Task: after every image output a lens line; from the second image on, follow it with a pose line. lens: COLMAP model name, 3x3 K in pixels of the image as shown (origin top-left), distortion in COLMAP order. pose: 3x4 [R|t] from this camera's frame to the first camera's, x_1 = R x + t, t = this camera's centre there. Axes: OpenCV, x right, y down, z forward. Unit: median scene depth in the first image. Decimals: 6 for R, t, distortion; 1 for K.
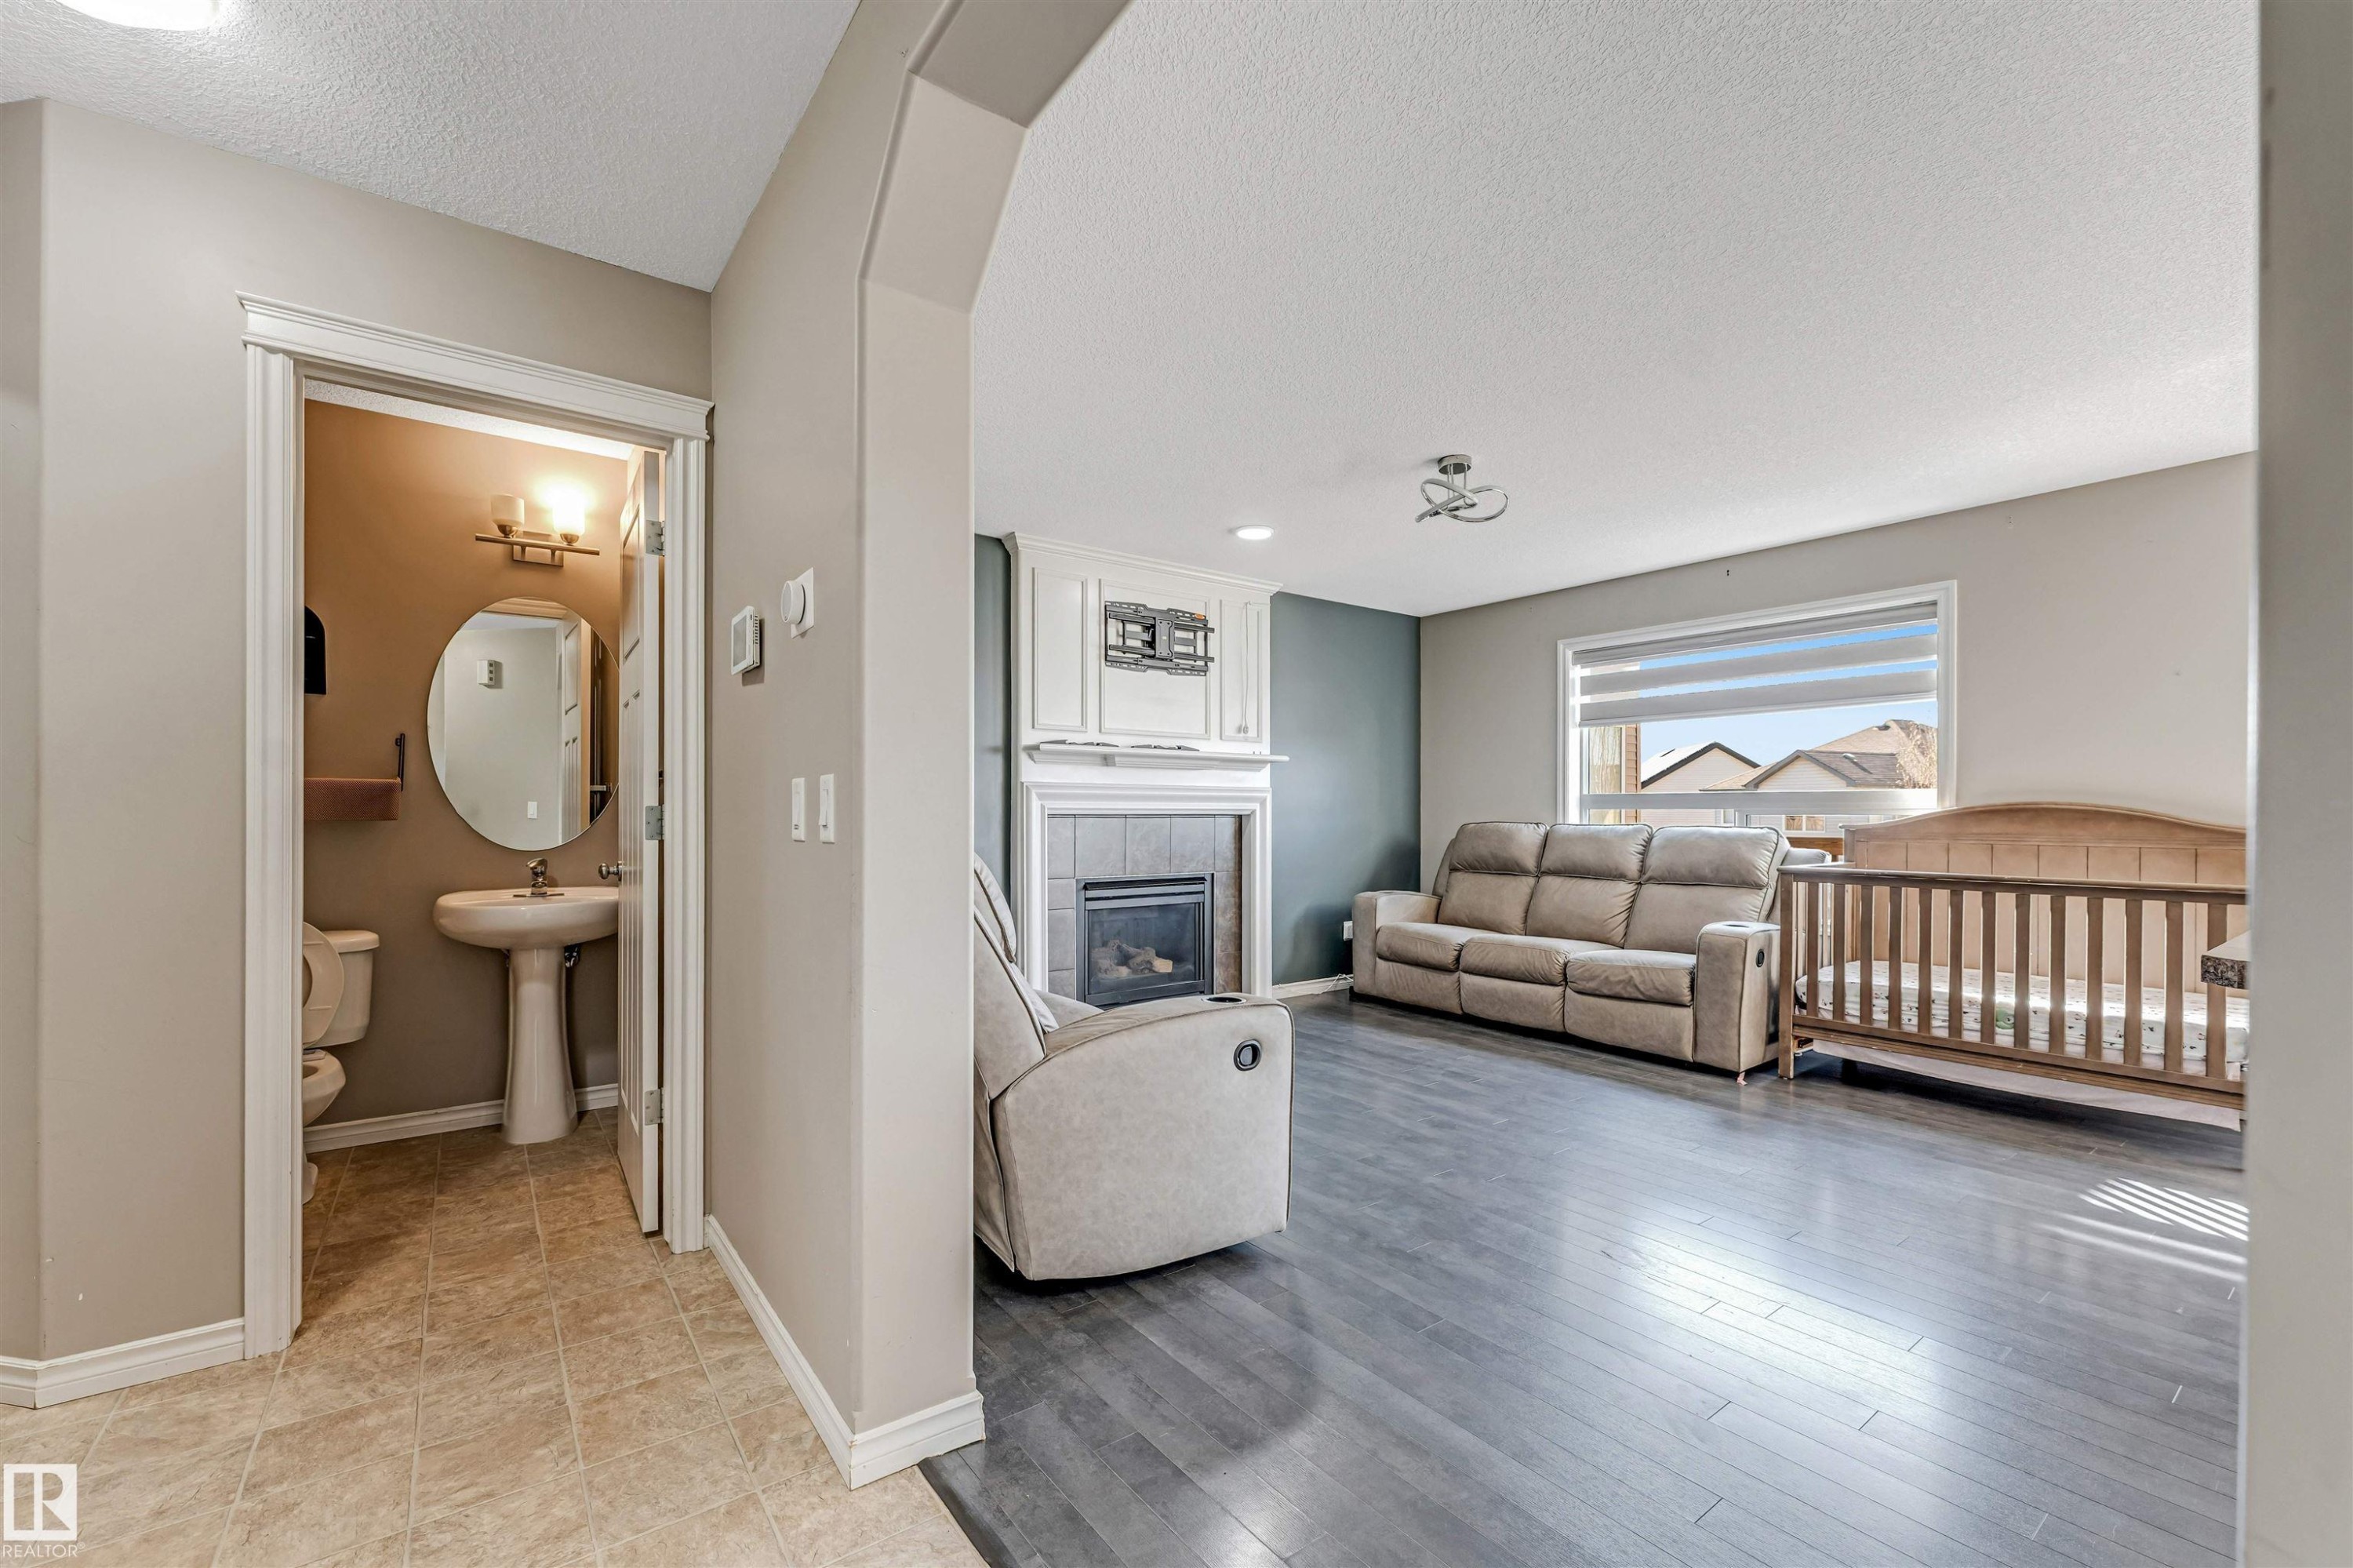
lens RADIAL K [[987.3, 0, 1172.6], [0, 987.3, 820.9], [0, 0, 1]] dist [0.018334, -0.000315]
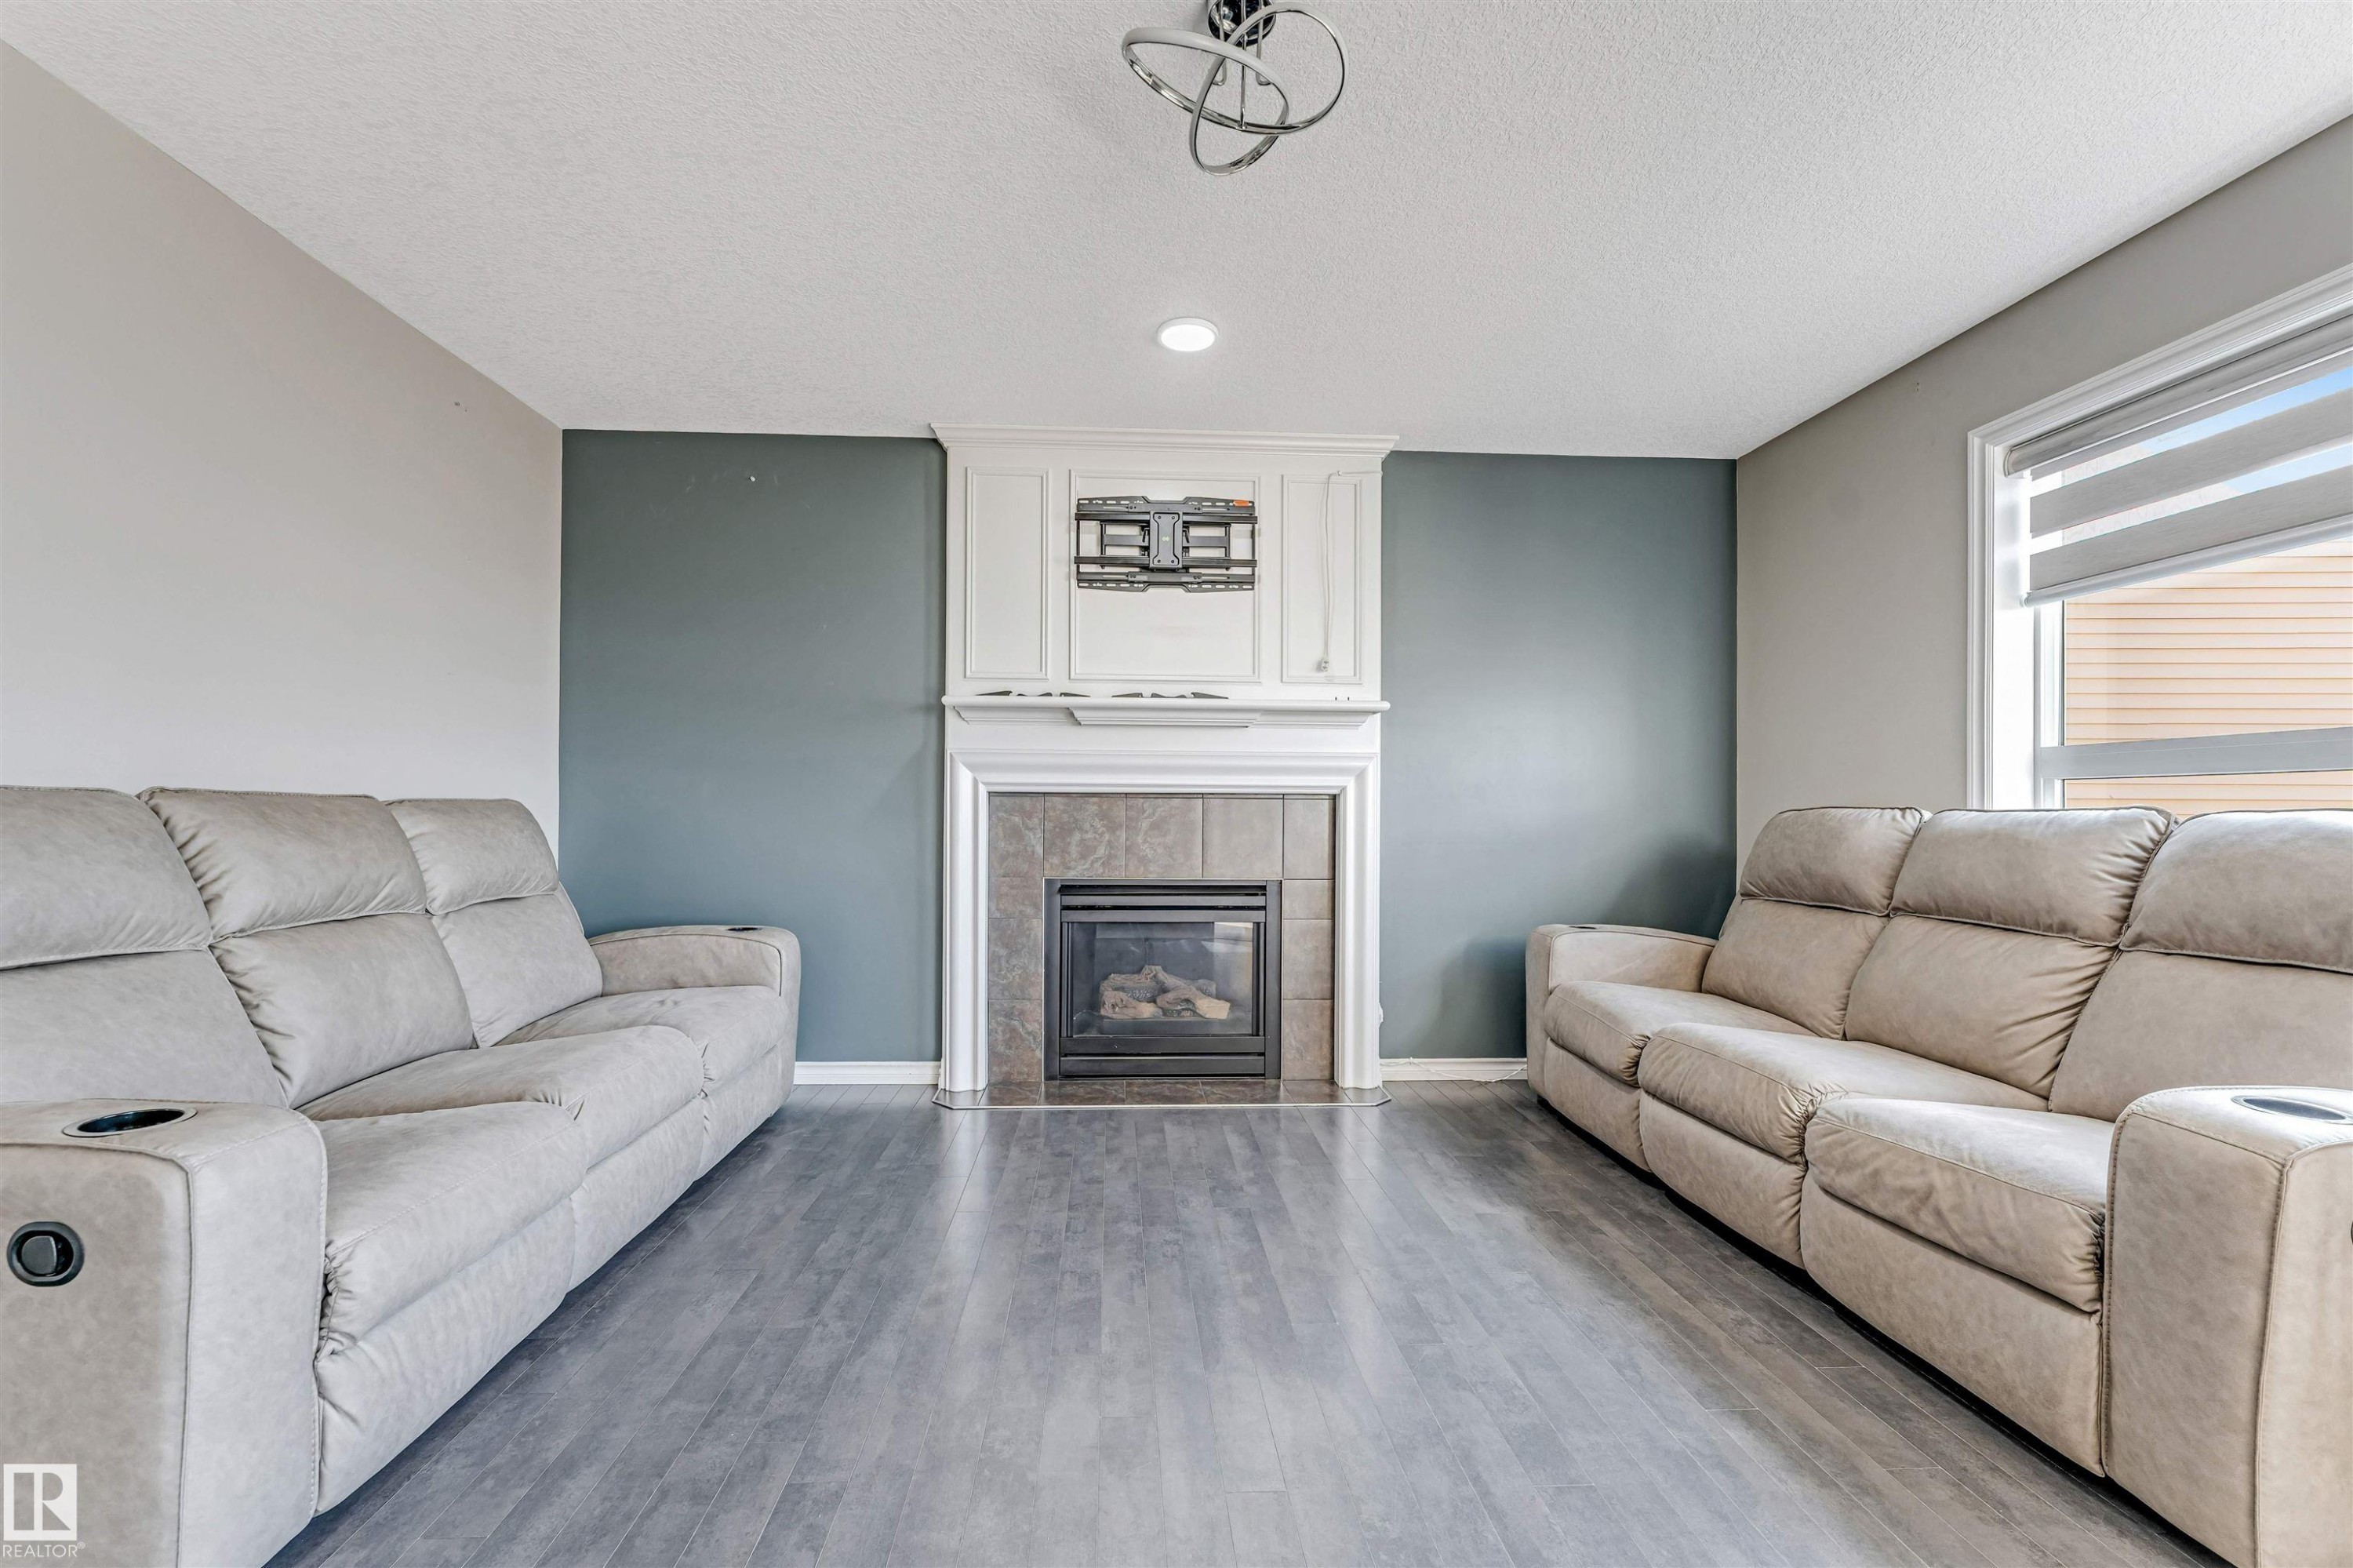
lens RADIAL K [[956.5, 0, 1155.5], [0, 956.5, 806.7], [0, 0, 1]] dist [-0.002837, 0.002738]
pose [[0.824317, 0.001503, -0.566127, 0.382654], [-0.010478, 0.999866, -0.012601, 0.012968], [0.566032, 0.016319, 0.824222, 0.460398]]
